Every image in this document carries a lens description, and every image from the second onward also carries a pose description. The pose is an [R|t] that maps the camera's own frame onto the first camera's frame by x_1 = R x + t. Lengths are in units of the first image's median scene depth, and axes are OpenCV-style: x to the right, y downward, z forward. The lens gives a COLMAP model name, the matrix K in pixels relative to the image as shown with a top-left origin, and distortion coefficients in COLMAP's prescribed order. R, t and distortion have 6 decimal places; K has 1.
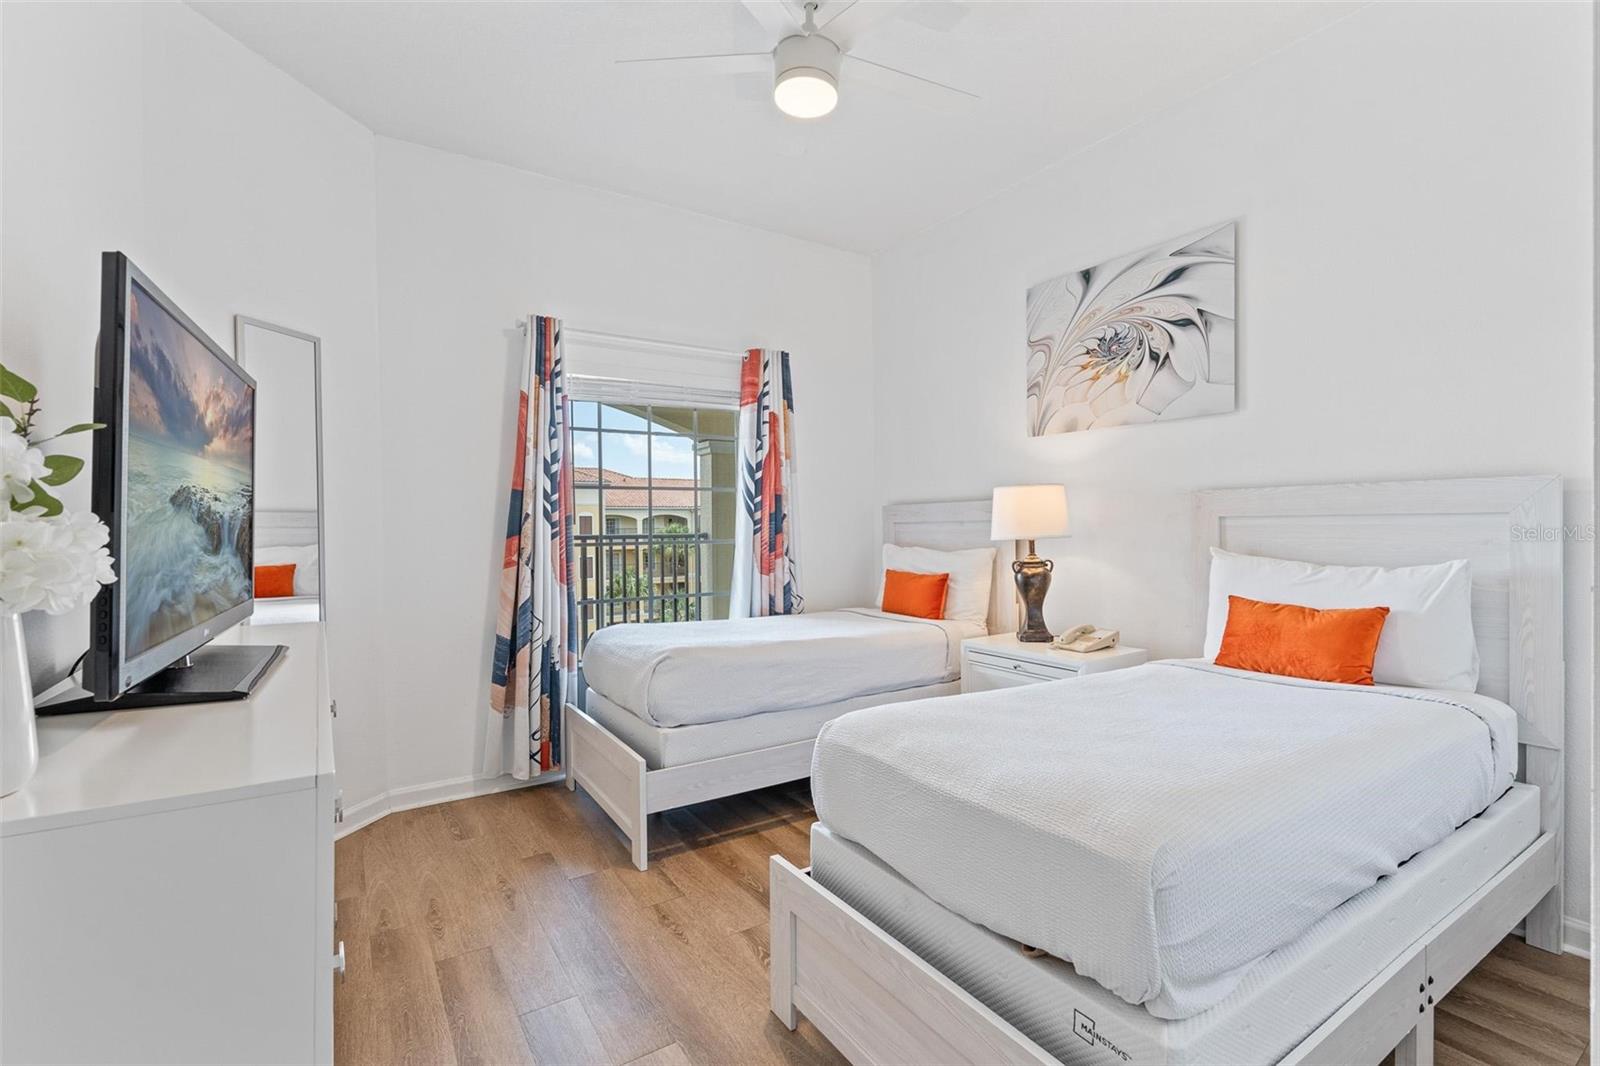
lens RADIAL K [[712.5, 0, 795.5], [0, 712.5, 532.6], [0, 0, 1]] dist [-0.008052, 0.001690]
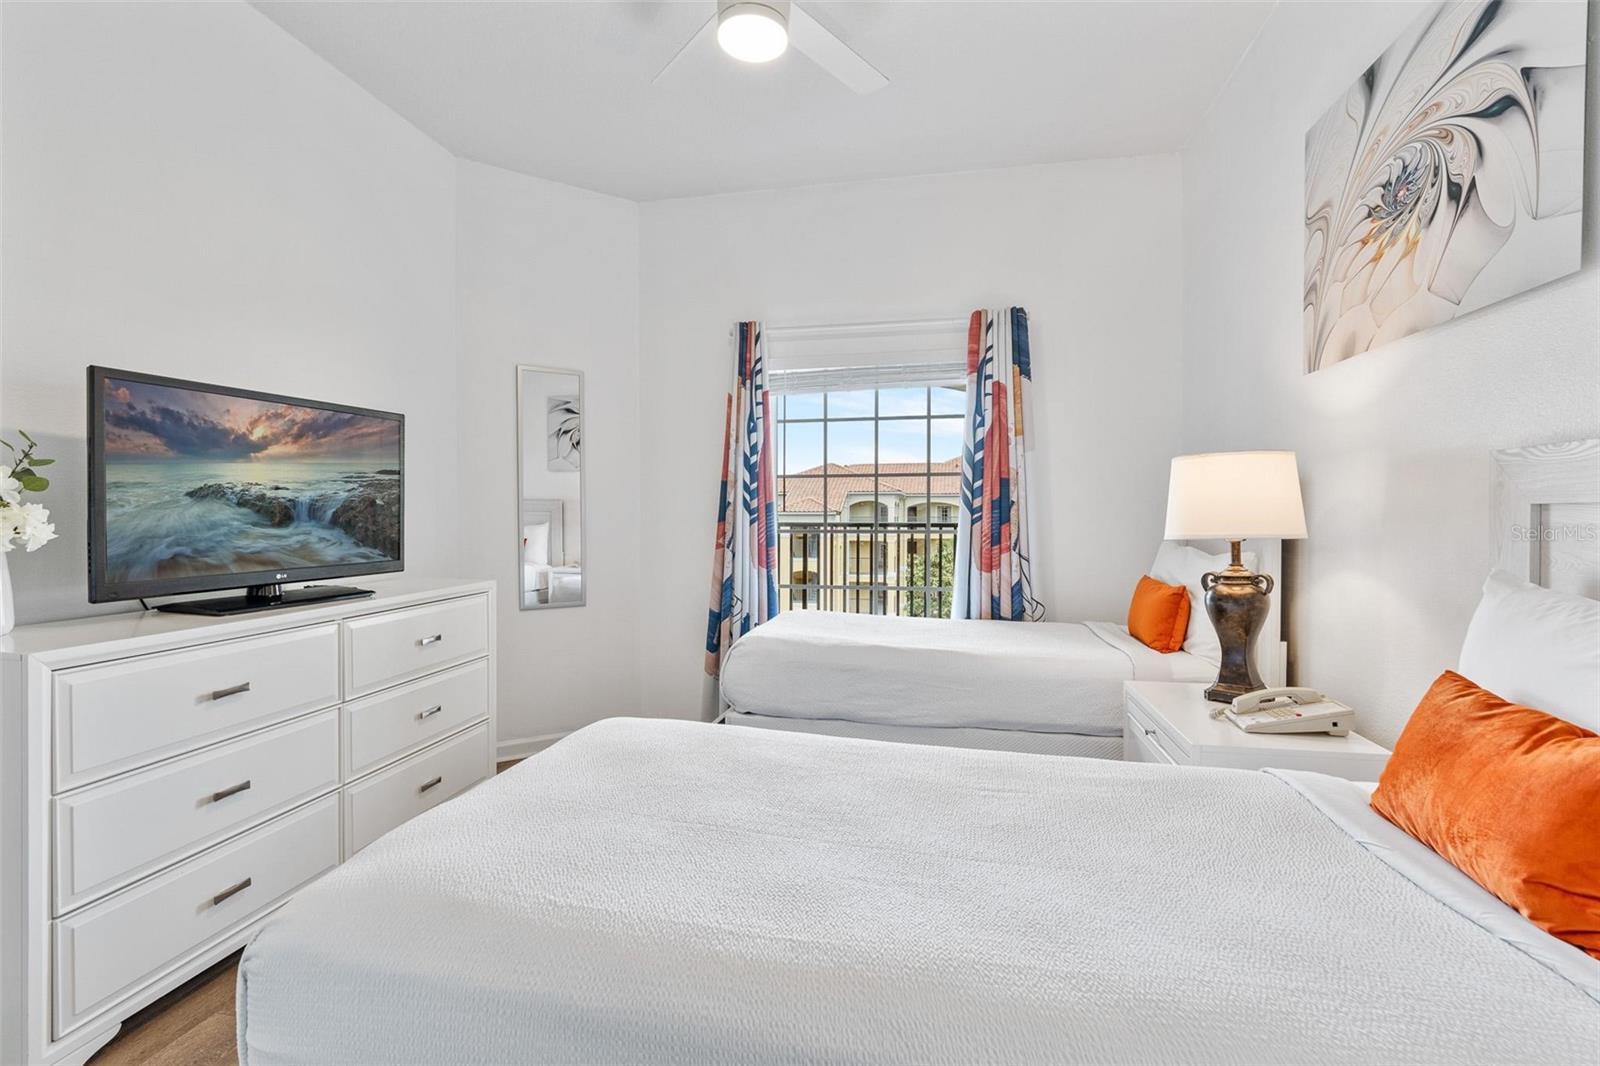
lens RADIAL K [[712.5, 0, 795.5], [0, 712.5, 532.6], [0, 0, 1]] dist [-0.008052, 0.001690]
pose [[0.712659, 0.026902, -0.700995, 0.452320], [-0.014435, 0.999615, 0.023687, -0.005775], [0.701362, -0.006762, 0.712773, 0.255029]]
